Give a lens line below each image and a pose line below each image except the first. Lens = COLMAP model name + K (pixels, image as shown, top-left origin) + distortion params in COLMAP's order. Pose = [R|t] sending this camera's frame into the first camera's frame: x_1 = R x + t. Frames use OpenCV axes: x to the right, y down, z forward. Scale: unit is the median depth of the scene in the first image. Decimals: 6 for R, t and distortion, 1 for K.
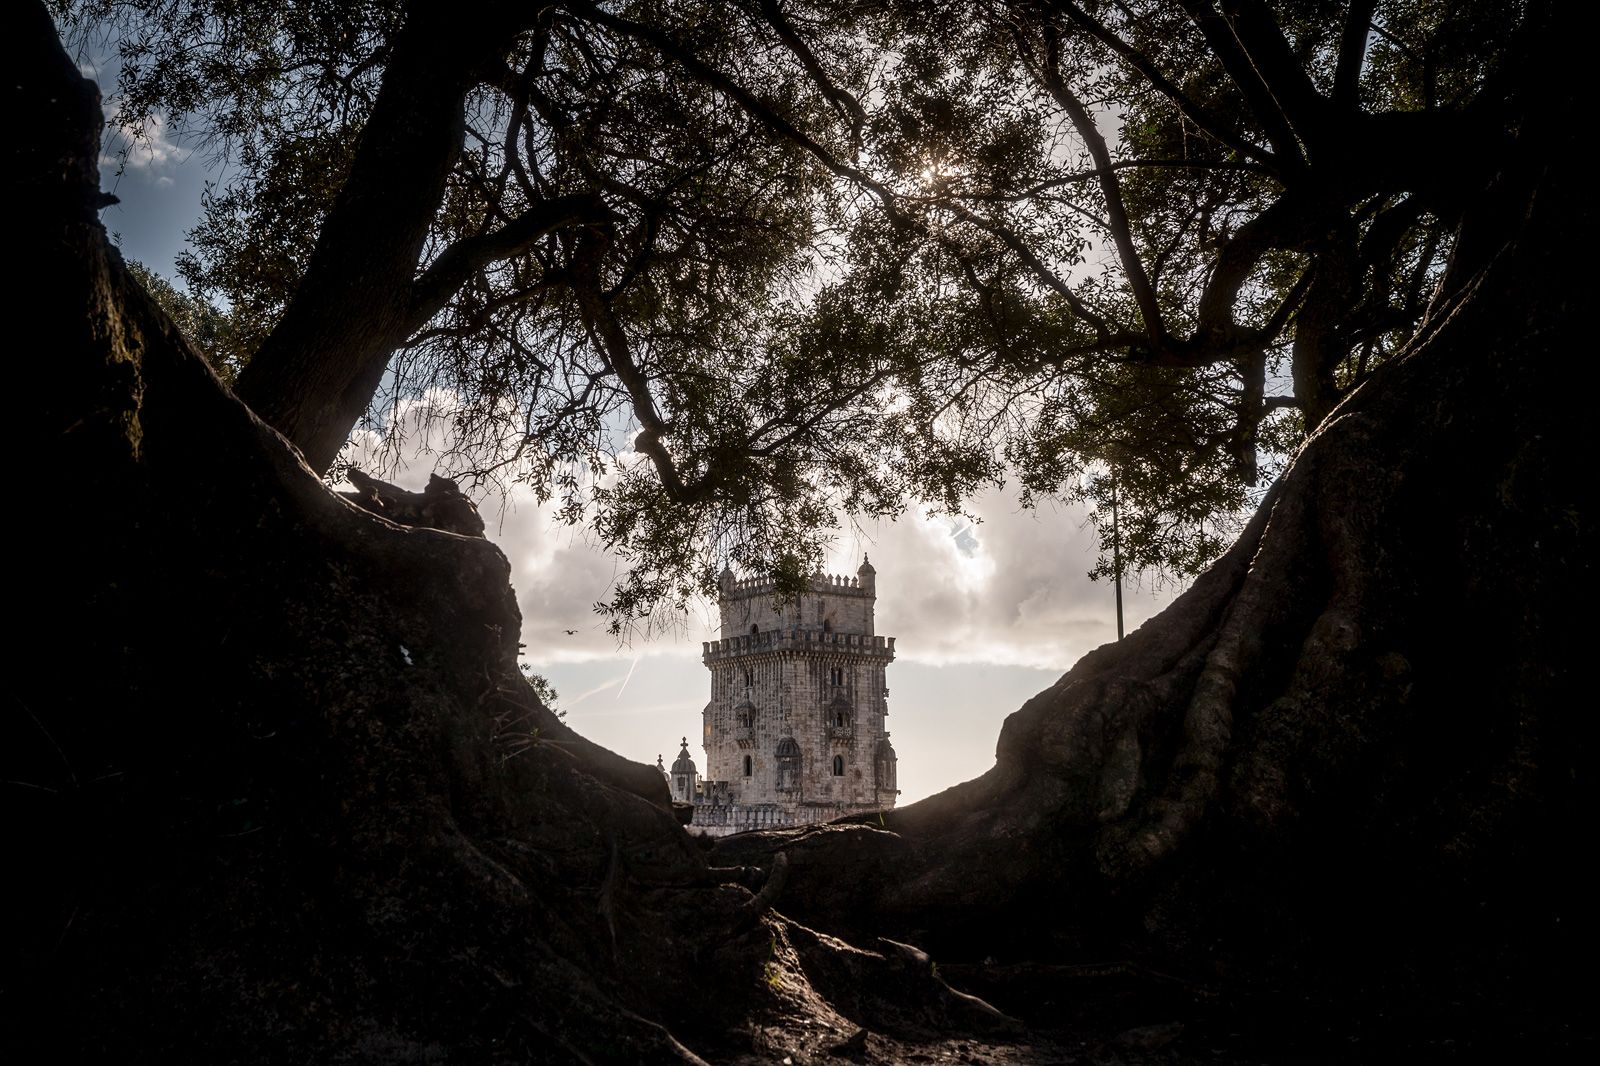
lens RADIAL K [[1534.8, 0, 769.0], [0, 1534.8, 494.1], [0, 0, 1]] dist [0.000622, -0.000334]
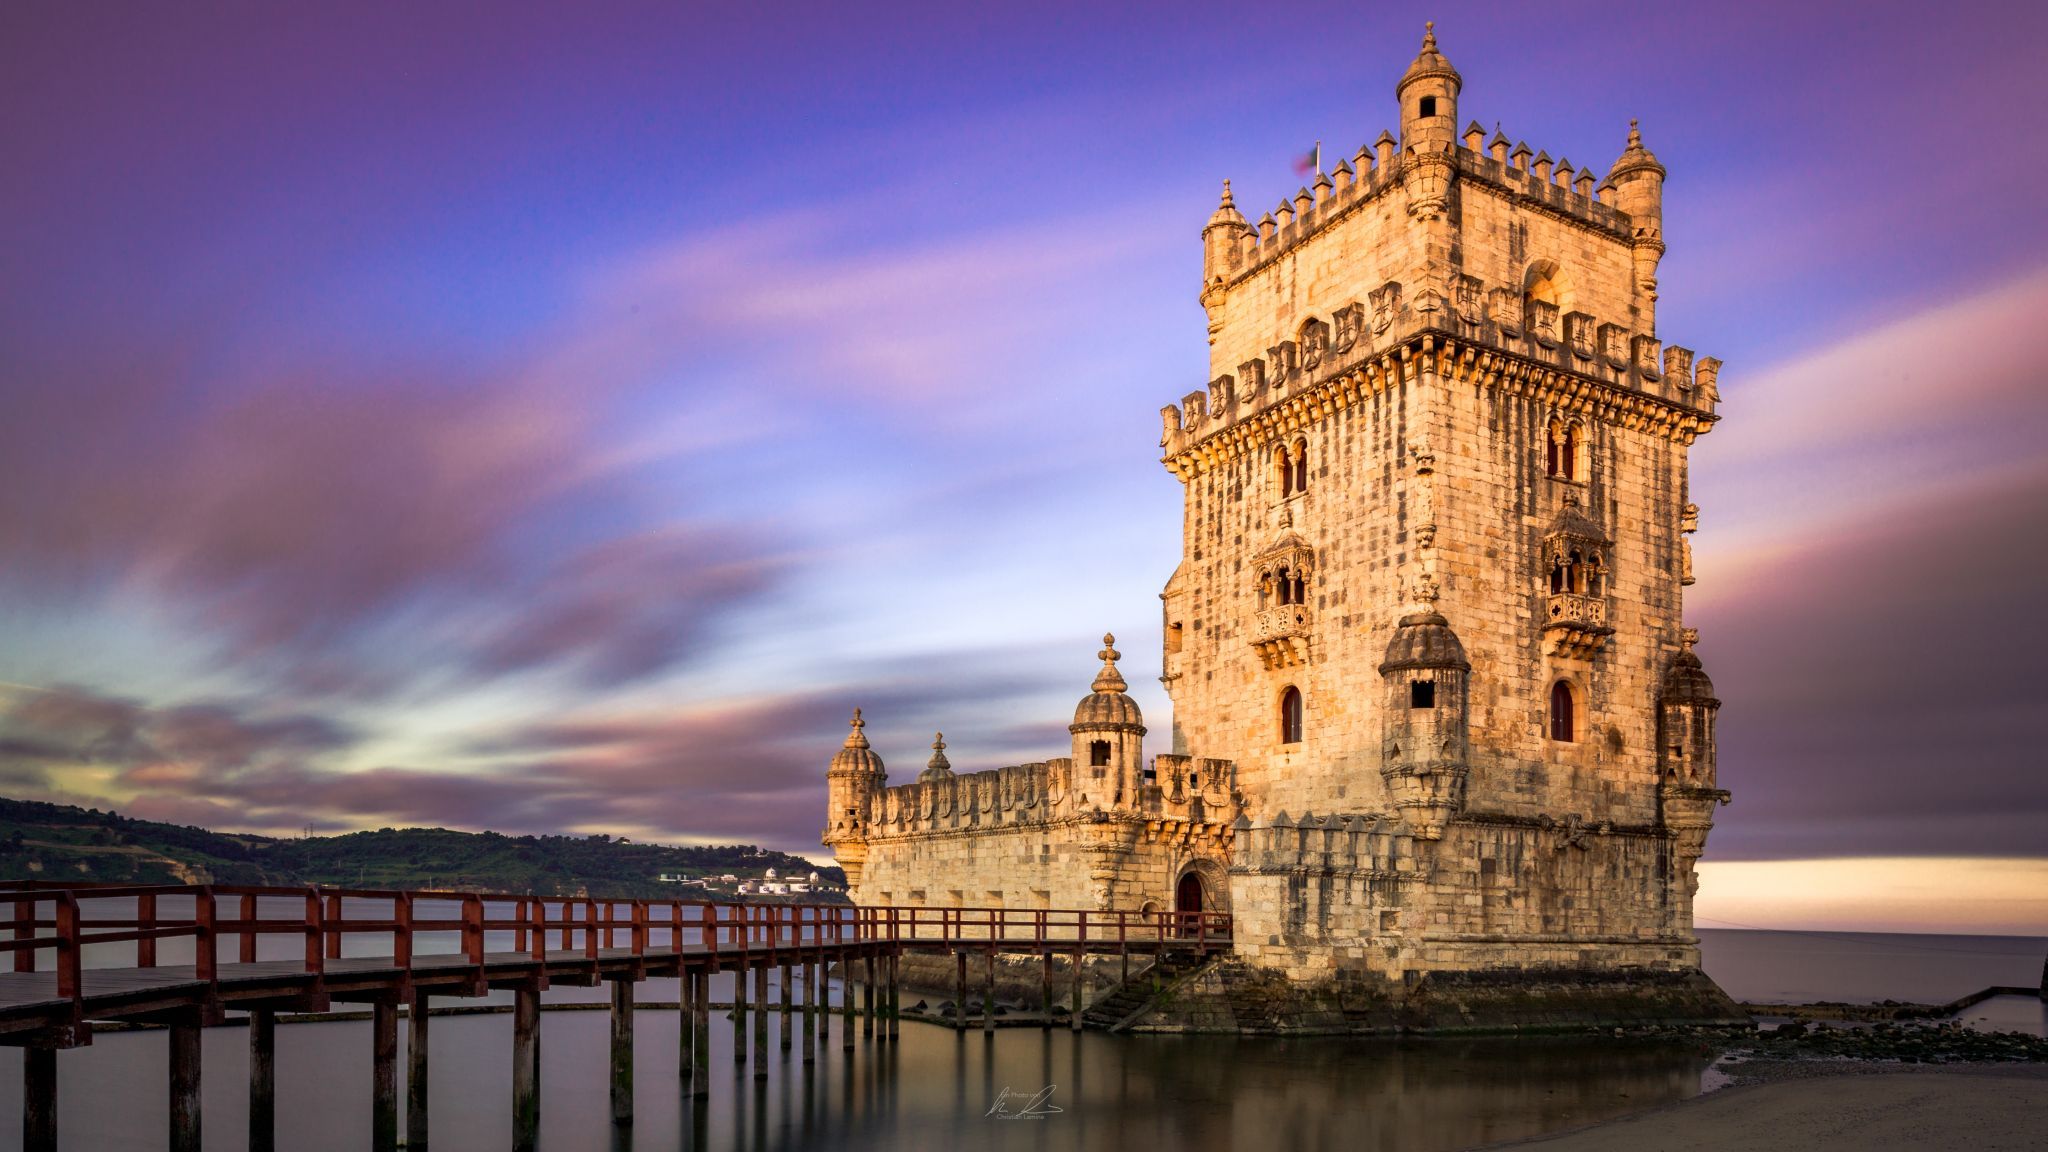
lens RADIAL K [[1456.2, 0, 1086.6], [0, 1456.2, 860.0], [0, 0, 1]] dist [0.059218, 0.002501]
pose [[0.995667, 0.010584, -0.092387, -0.028436], [0.004829, 0.986276, 0.165033, 0.153831], [0.092866, -0.164764, 0.981952, 0.660407]]
